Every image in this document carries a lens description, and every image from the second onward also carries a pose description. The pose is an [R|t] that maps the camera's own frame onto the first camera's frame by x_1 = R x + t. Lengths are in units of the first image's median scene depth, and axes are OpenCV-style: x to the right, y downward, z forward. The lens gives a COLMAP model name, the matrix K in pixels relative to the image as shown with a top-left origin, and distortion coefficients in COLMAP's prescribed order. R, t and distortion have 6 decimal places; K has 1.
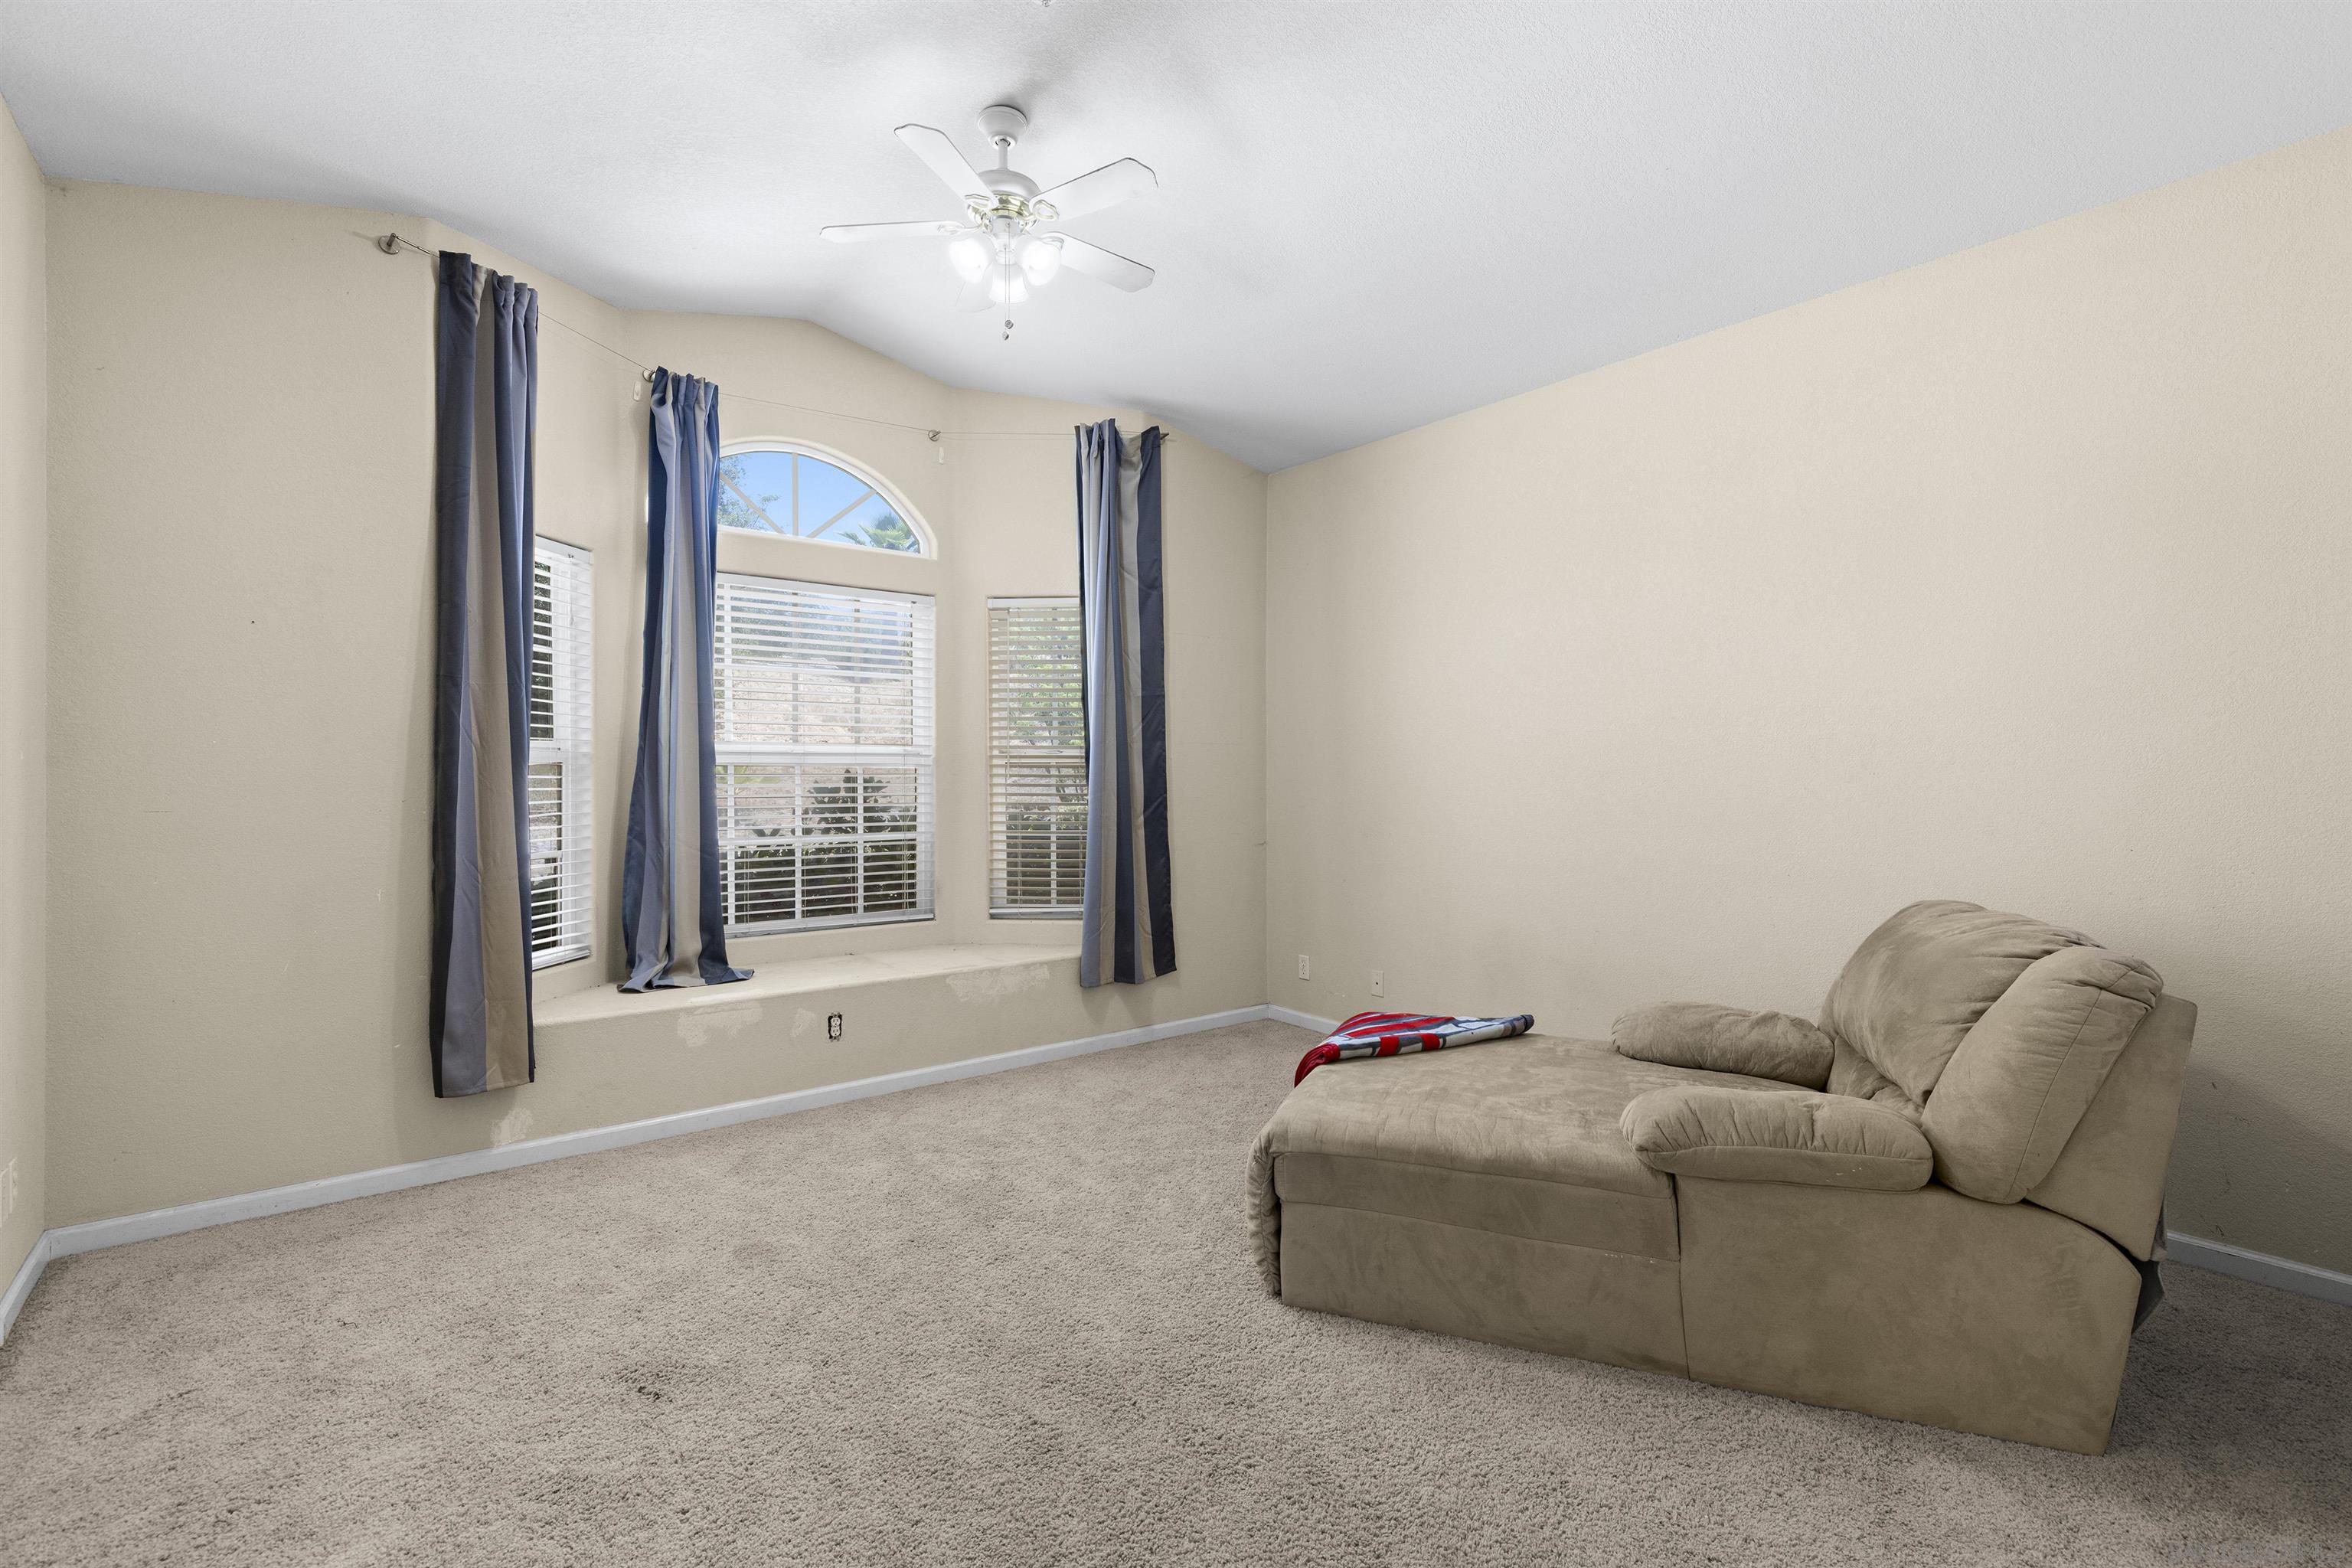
lens RADIAL K [[1058.2, 0, 1183.0], [0, 1058.2, 774.2], [0, 0, 1]] dist [0.004271, -0.000057]
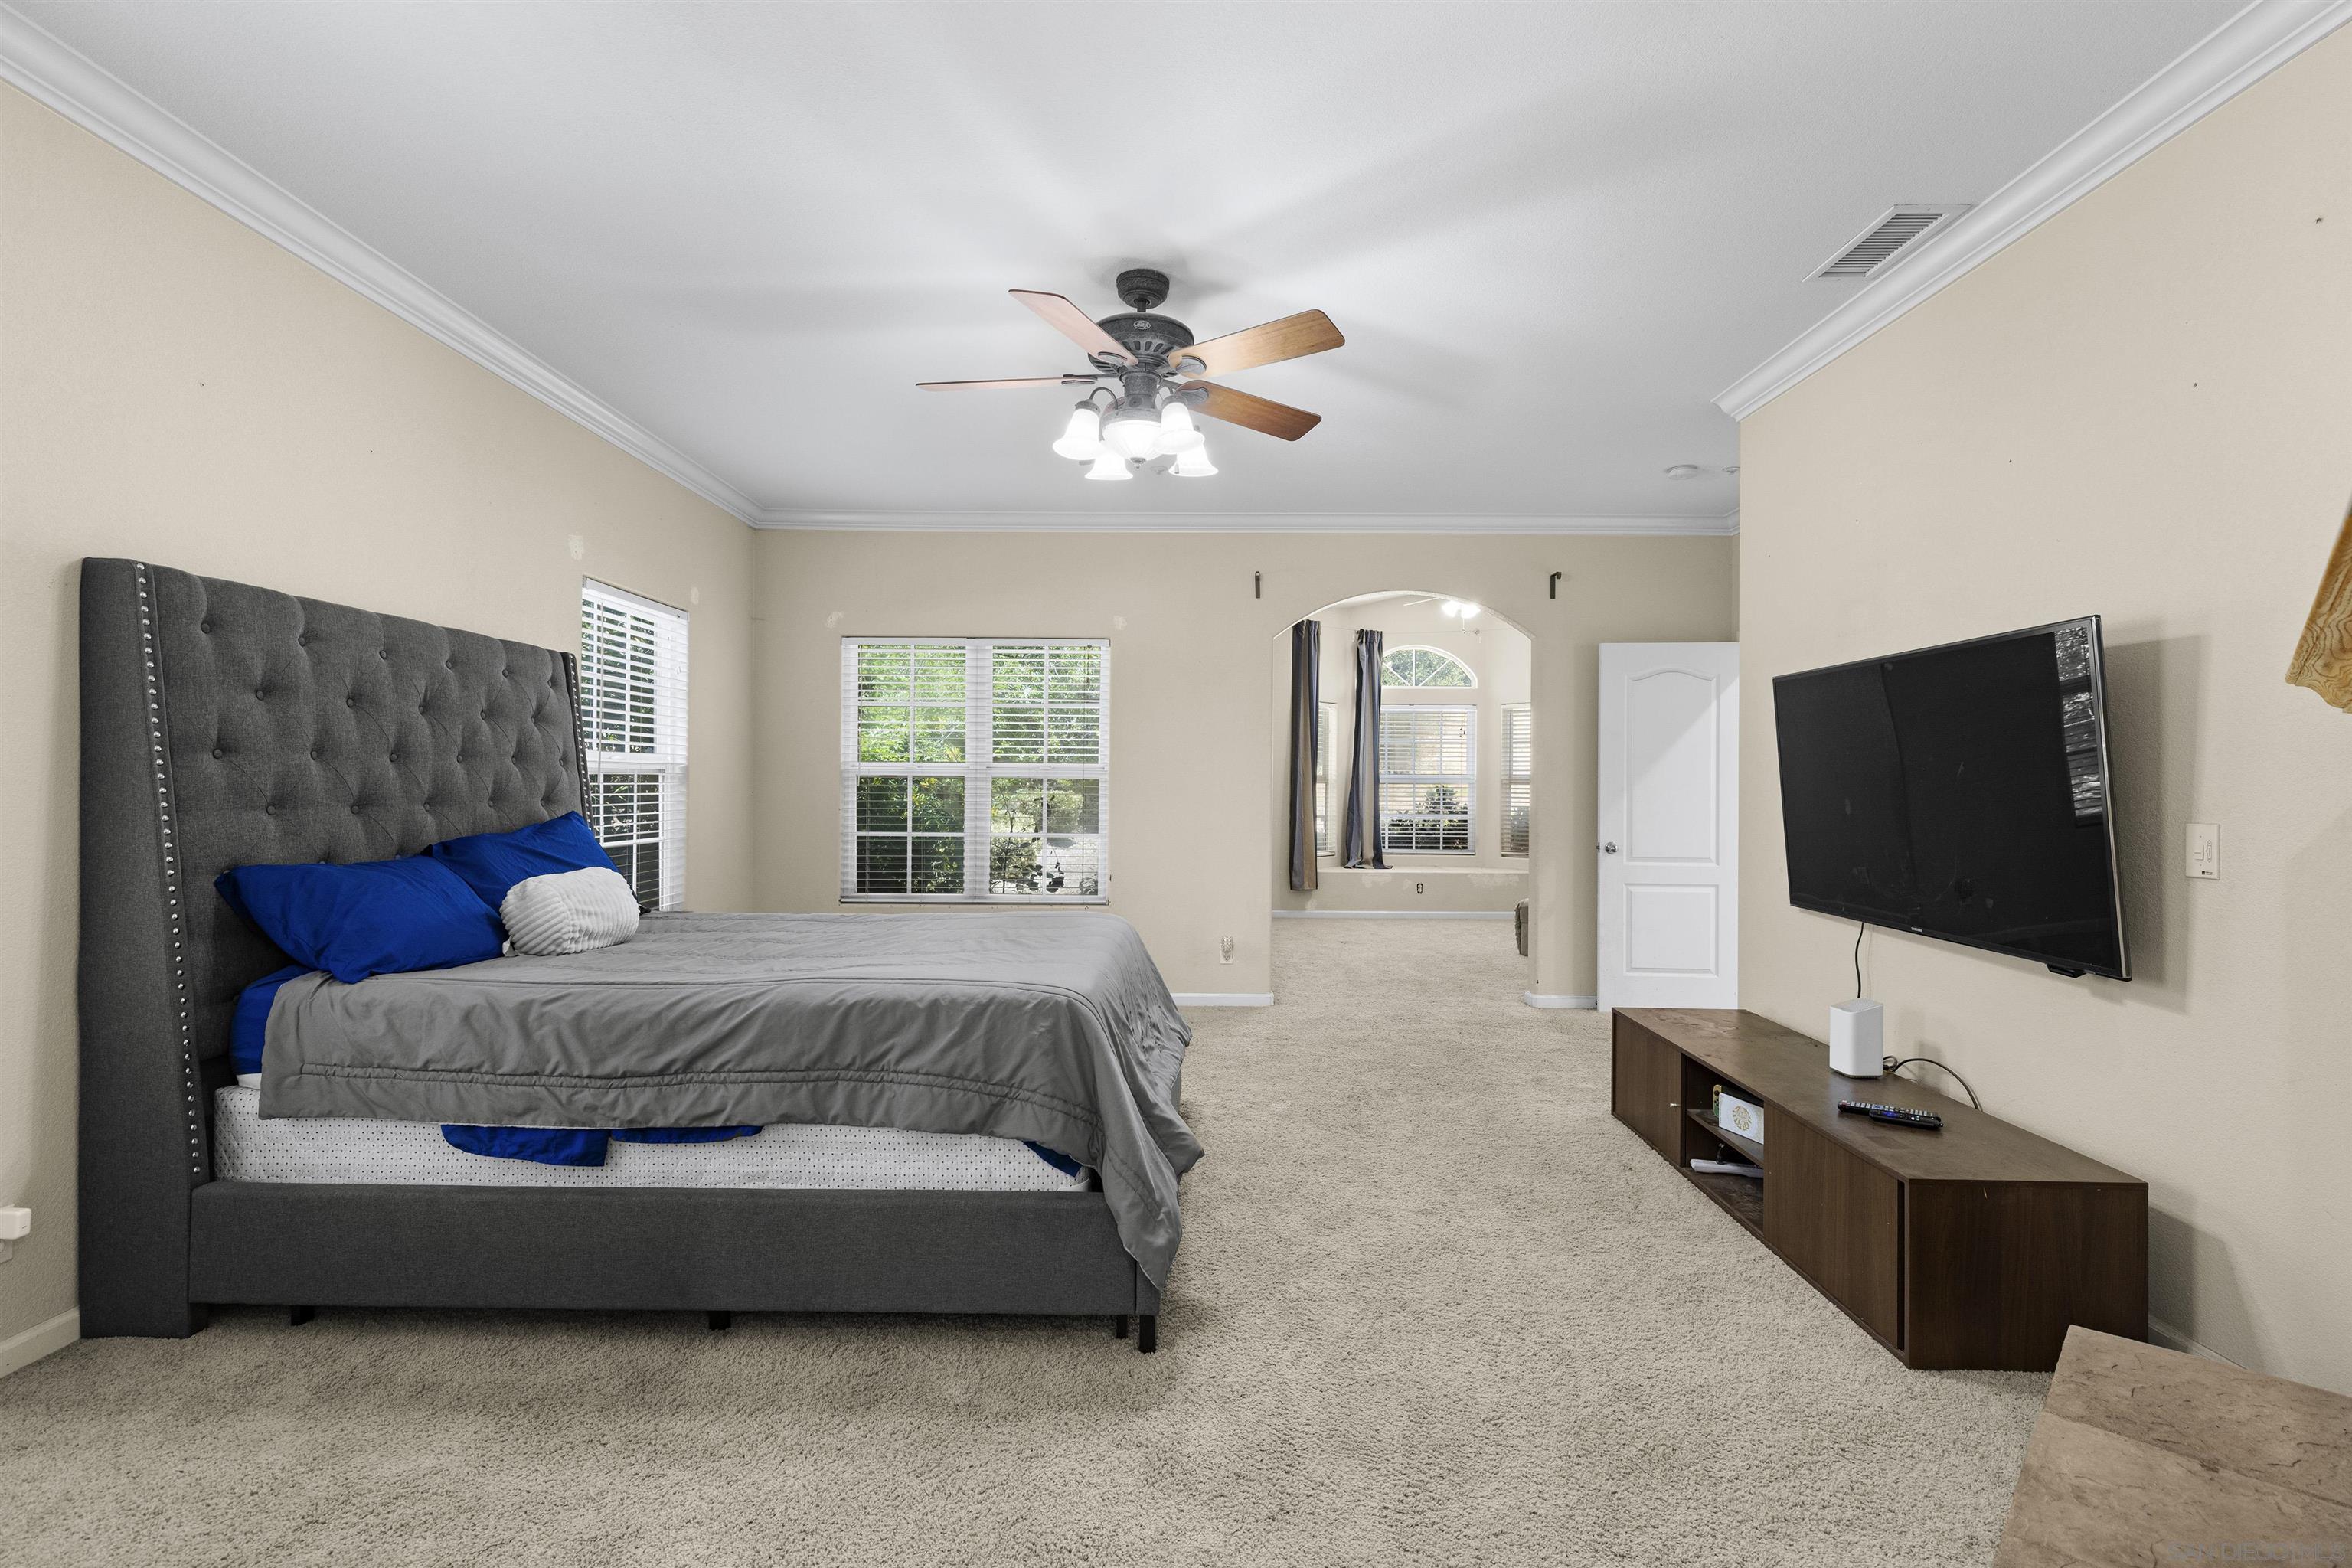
lens RADIAL K [[1058.2, 0, 1177.4], [0, 1058.2, 781.0], [0, 0, 1]] dist [0.004271, -0.000057]
pose [[0.790558, 0.003980, -0.612375, 0.723275], [-0.010298, 0.999924, -0.006797, 0.007268], [0.612301, 0.011680, 0.790538, -1.287983]]
